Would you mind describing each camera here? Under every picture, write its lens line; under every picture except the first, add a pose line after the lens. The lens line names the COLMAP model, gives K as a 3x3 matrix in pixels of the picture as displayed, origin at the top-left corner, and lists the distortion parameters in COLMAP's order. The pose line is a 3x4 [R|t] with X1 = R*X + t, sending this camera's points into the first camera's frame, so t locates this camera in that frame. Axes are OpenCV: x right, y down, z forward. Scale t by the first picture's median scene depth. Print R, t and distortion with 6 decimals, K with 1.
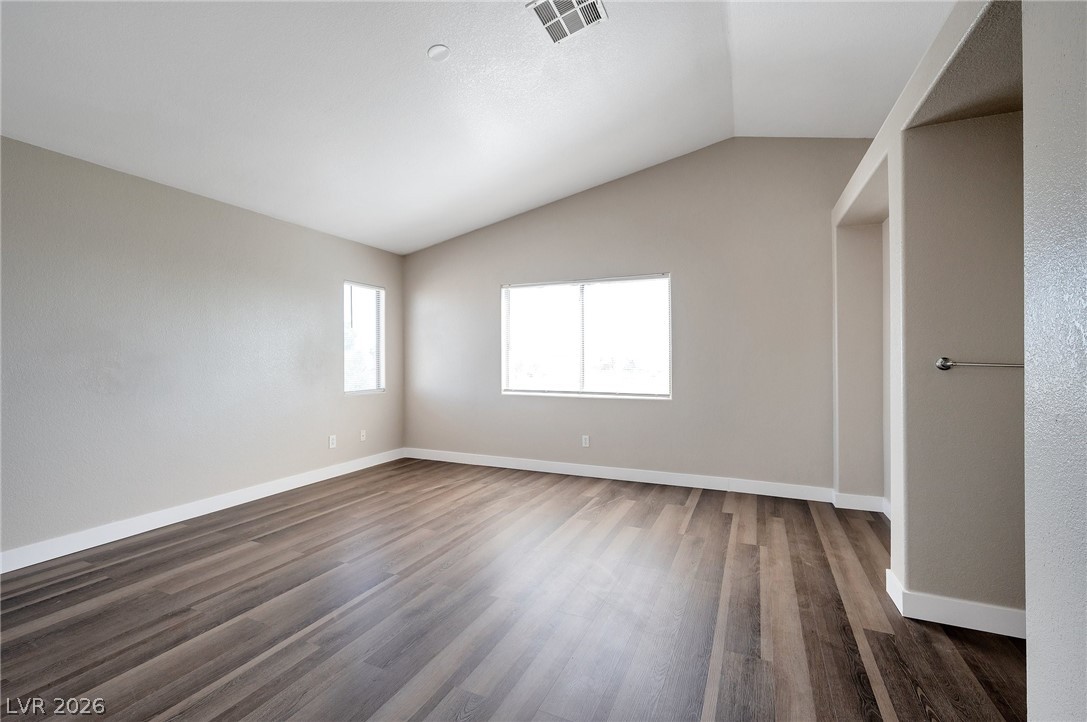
lens RADIAL K [[469.1, 0, 543.5], [0, 469.1, 361.0], [0, 0, 1]] dist [0.000019, 0.000014]
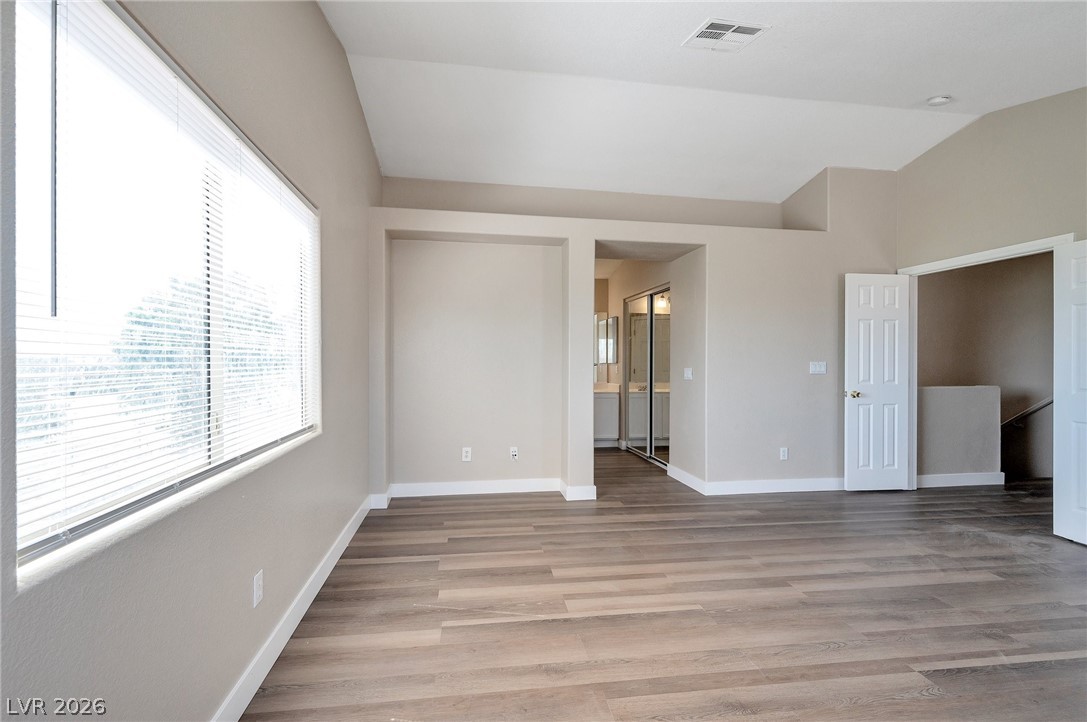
lens RADIAL K [[498.0, 0, 543.5], [0, 498.0, 361.0], [0, 0, 1]] dist [-0.000393, -0.000078]
pose [[-0.544480, -0.004165, 0.838763, -0.533292], [-0.002494, 0.999991, 0.003346, -0.003938], [-0.838770, -0.000270, -0.544486, 1.573816]]
